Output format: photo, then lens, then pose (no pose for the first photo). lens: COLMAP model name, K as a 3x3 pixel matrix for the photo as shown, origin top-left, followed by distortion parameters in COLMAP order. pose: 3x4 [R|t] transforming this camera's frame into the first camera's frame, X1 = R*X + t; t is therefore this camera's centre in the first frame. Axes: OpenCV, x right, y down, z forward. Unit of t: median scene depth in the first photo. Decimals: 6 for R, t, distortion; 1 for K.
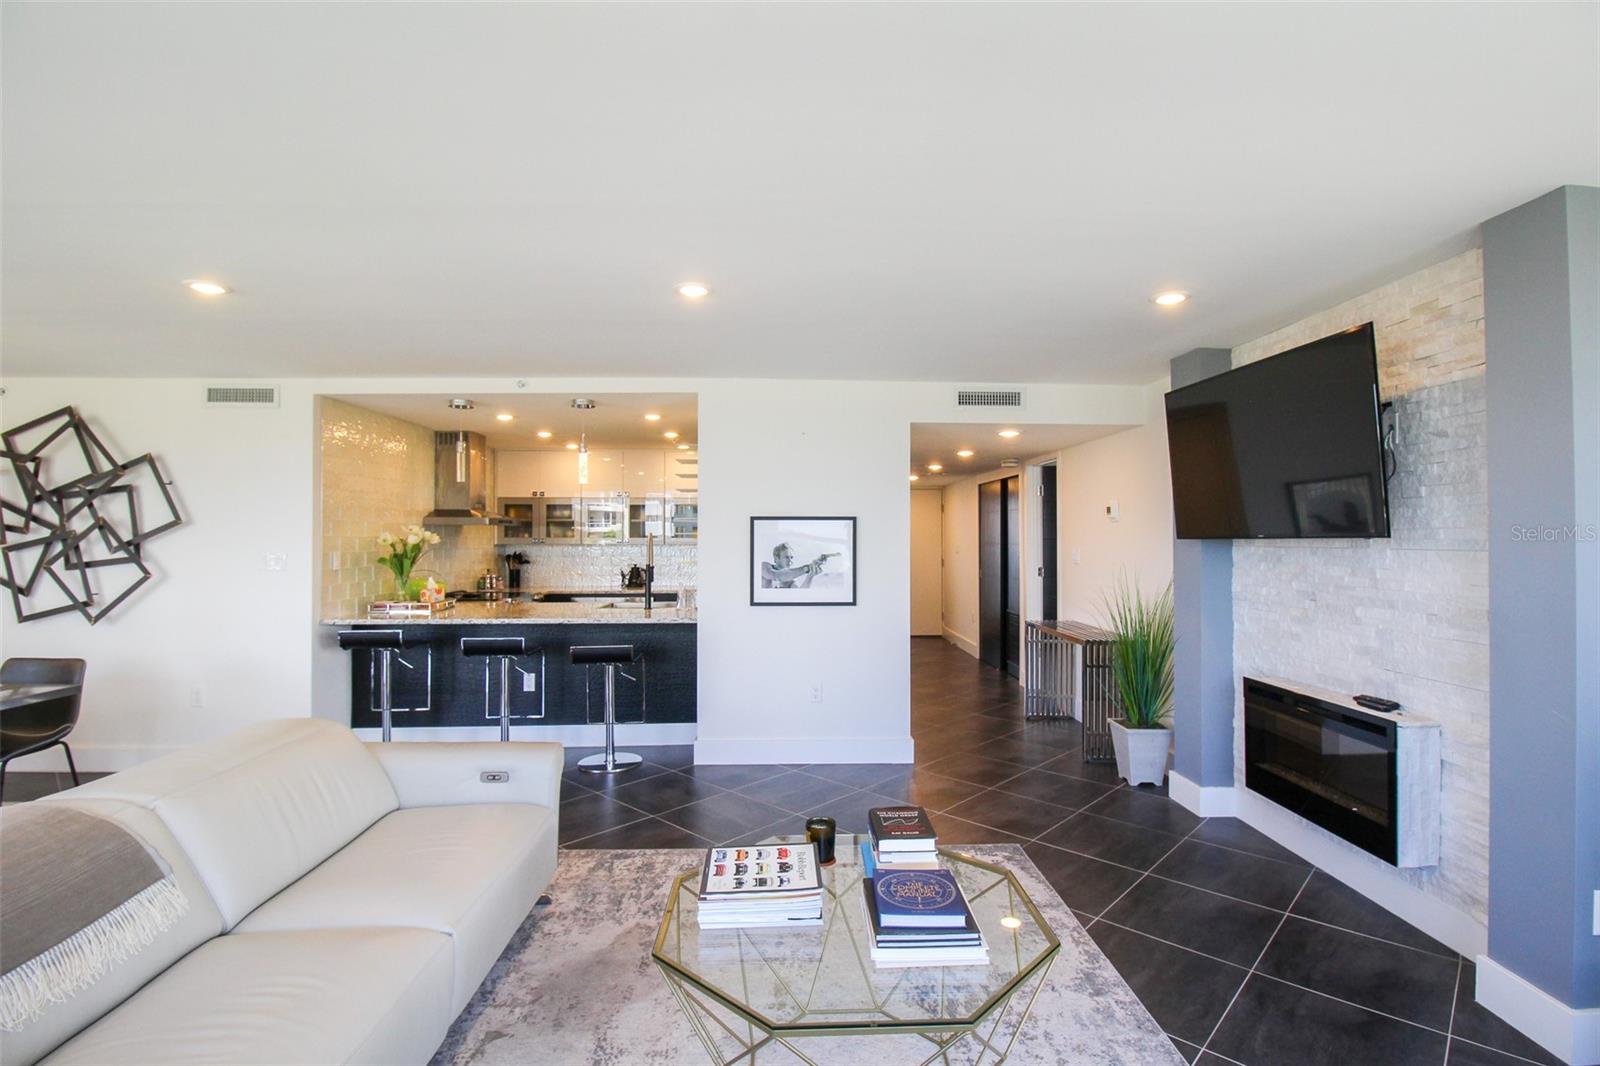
lens RADIAL K [[769.7, 0, 806.1], [0, 769.7, 527.0], [0, 0, 1]] dist [0.001043, -0.013598]
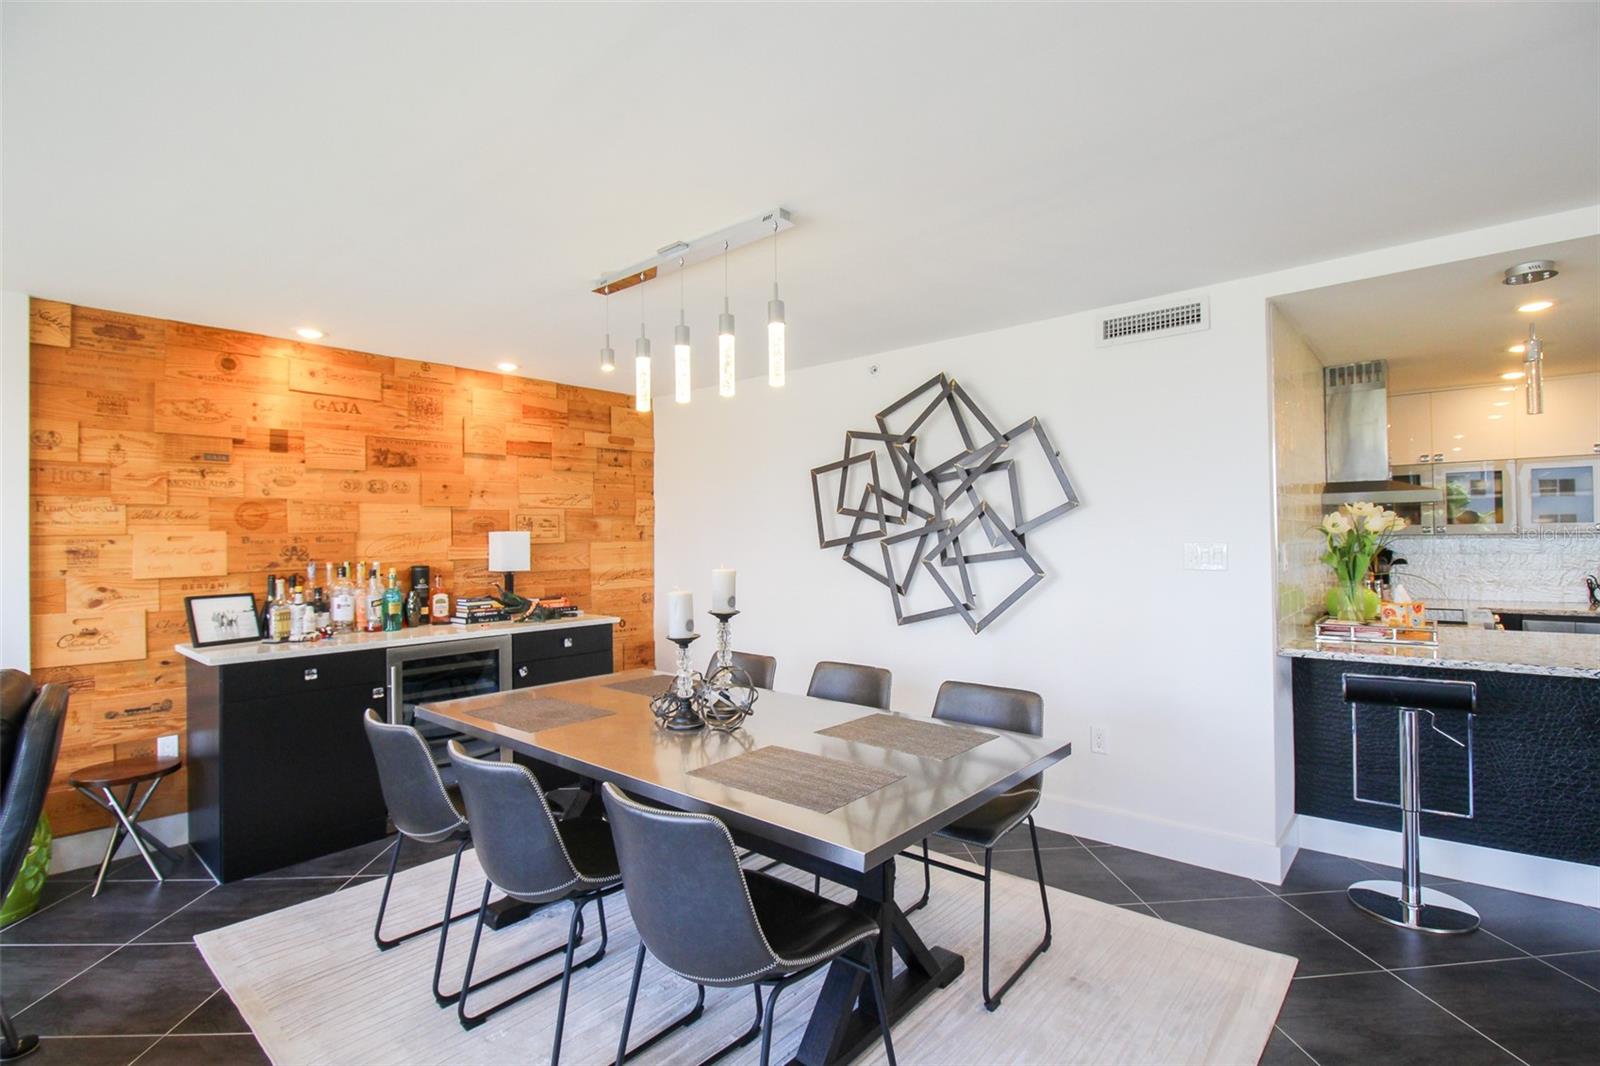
lens RADIAL K [[752.7, 0, 809.4], [0, 752.7, 527.5], [0, 0, 1]] dist [0.000730, -0.014149]
pose [[0.734745, -0.019212, -0.678071, -0.509461], [0.019736, 0.999781, -0.006941, 0.016472], [0.678056, -0.008282, 0.734964, 0.278769]]
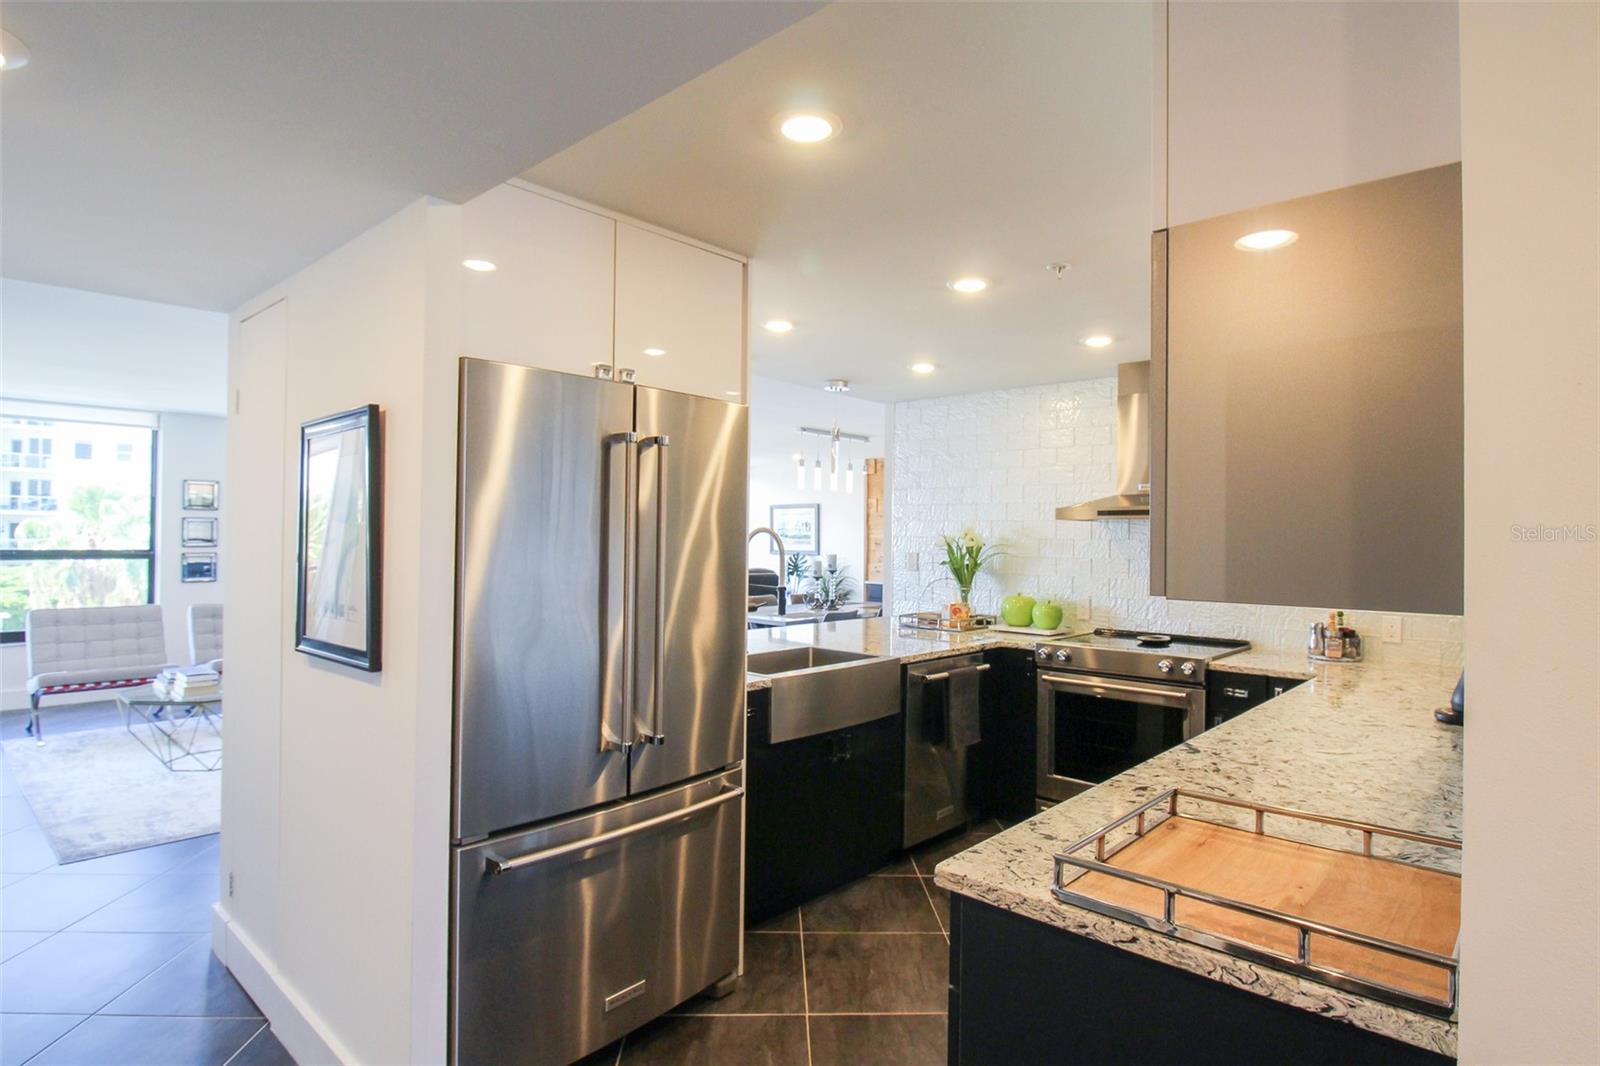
lens RADIAL K [[834.2, 0, 811.7], [0, 834.2, 527.8], [0, 0, 1]] dist [-0.001704, -0.014964]
pose [[-0.696102, -0.017242, -0.717735, 0.276032], [-0.002852, 0.999770, -0.021252, 0.027189], [0.717937, -0.012747, -0.695992, 1.777766]]
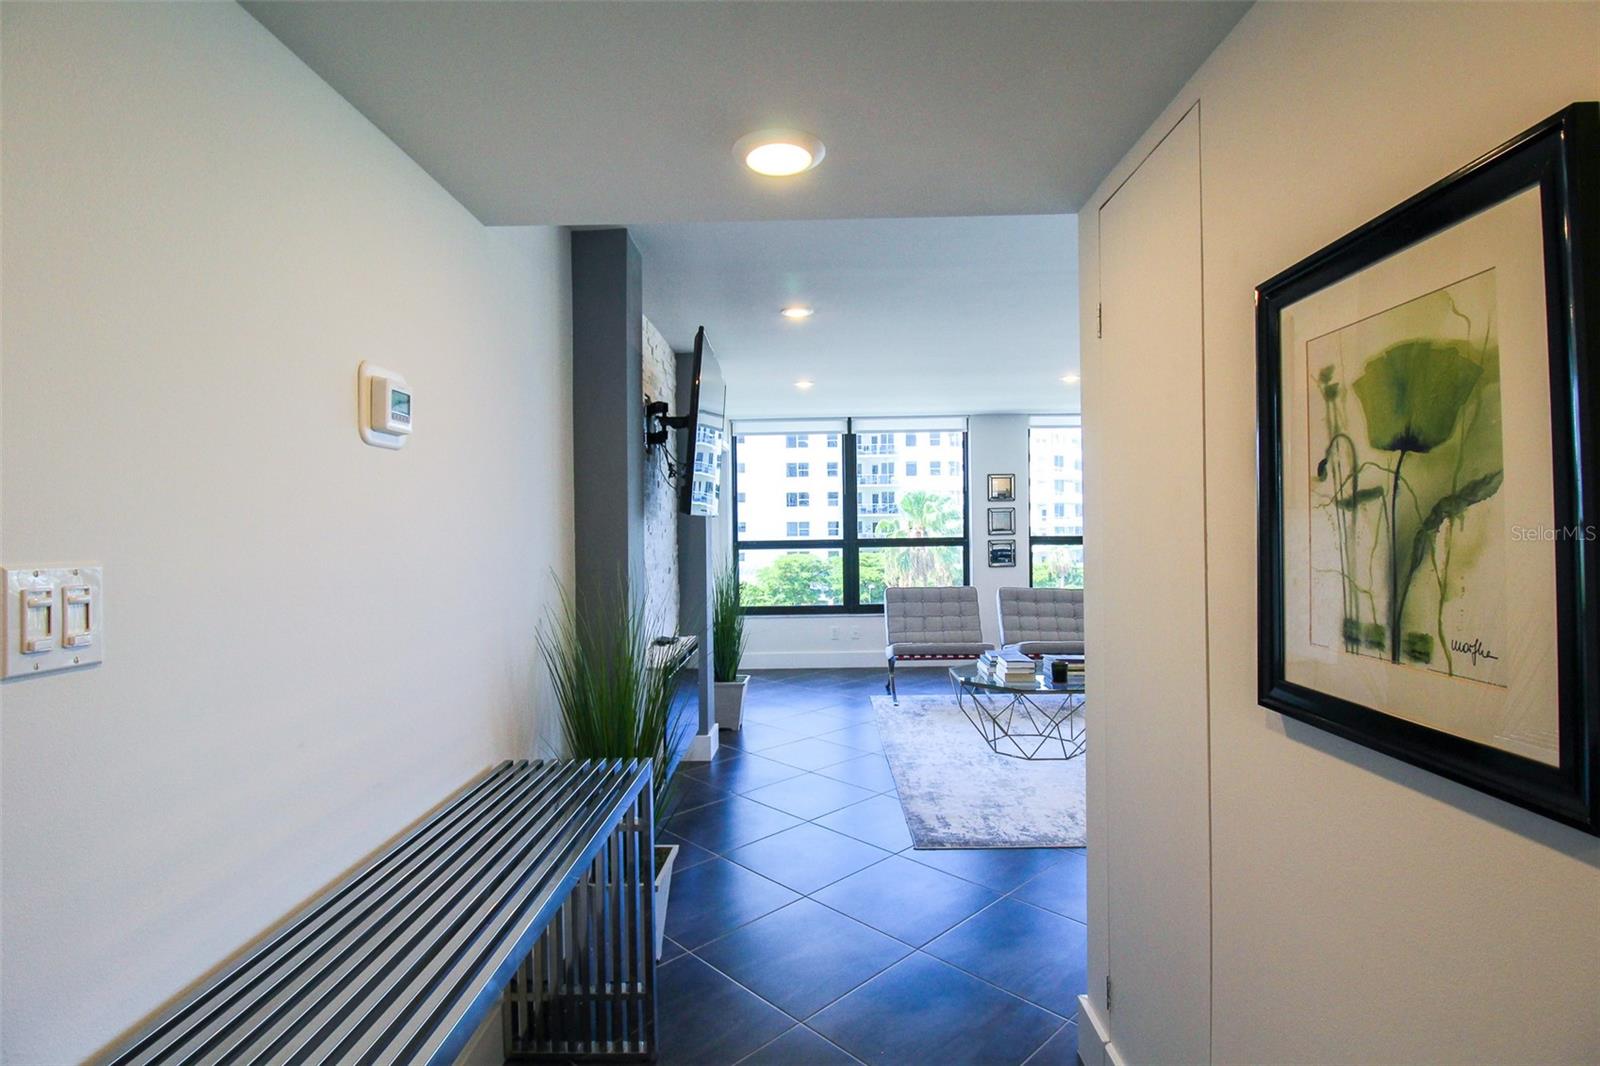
lens RADIAL K [[769.7, 0, 806.1], [0, 769.7, 527.0], [0, 0, 1]] dist [0.001043, -0.013598]
pose [[-0.998160, 0.012204, 0.059402, 0.265101], [0.011415, 0.999842, -0.013602, 0.034486], [-0.059559, -0.012899, -0.998141, 1.476010]]
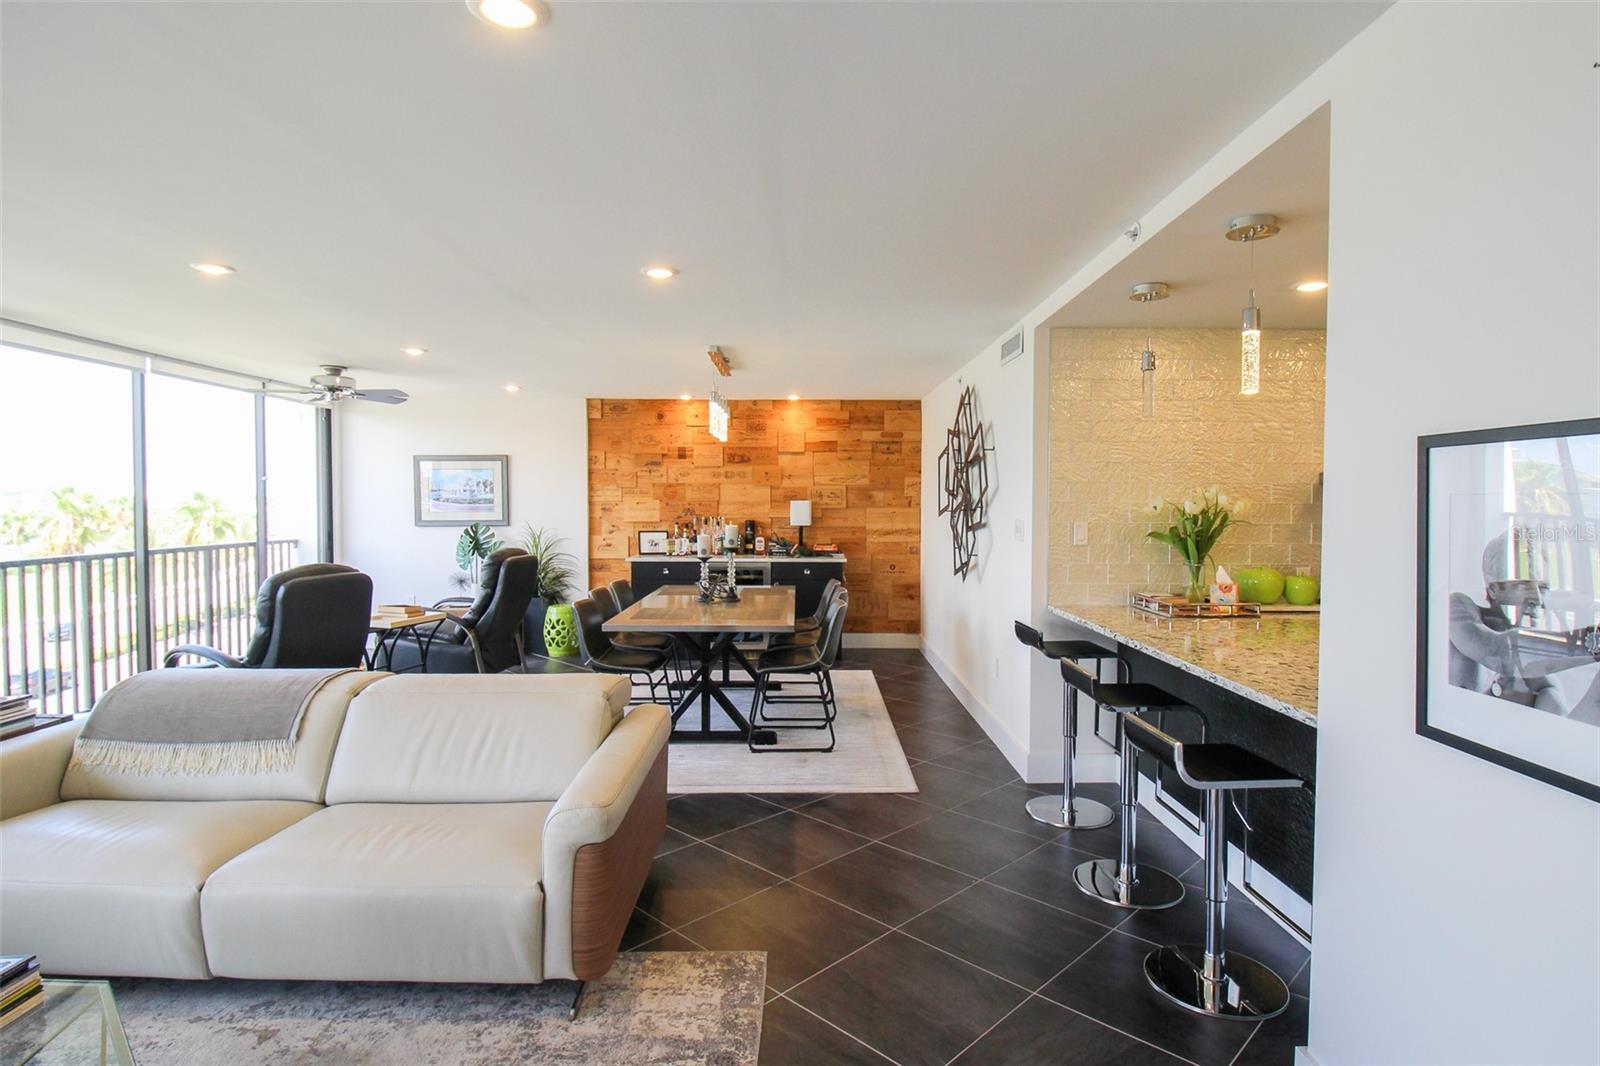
lens RADIAL K [[834.2, 0, 811.7], [0, 834.2, 527.8], [0, 0, 1]] dist [-0.001704, -0.014964]
pose [[-0.023026, 0.031191, -0.999248, 0.265131], [0.008419, 0.999484, 0.031004, 0.010122], [0.999699, -0.007699, -0.023276, 0.799439]]
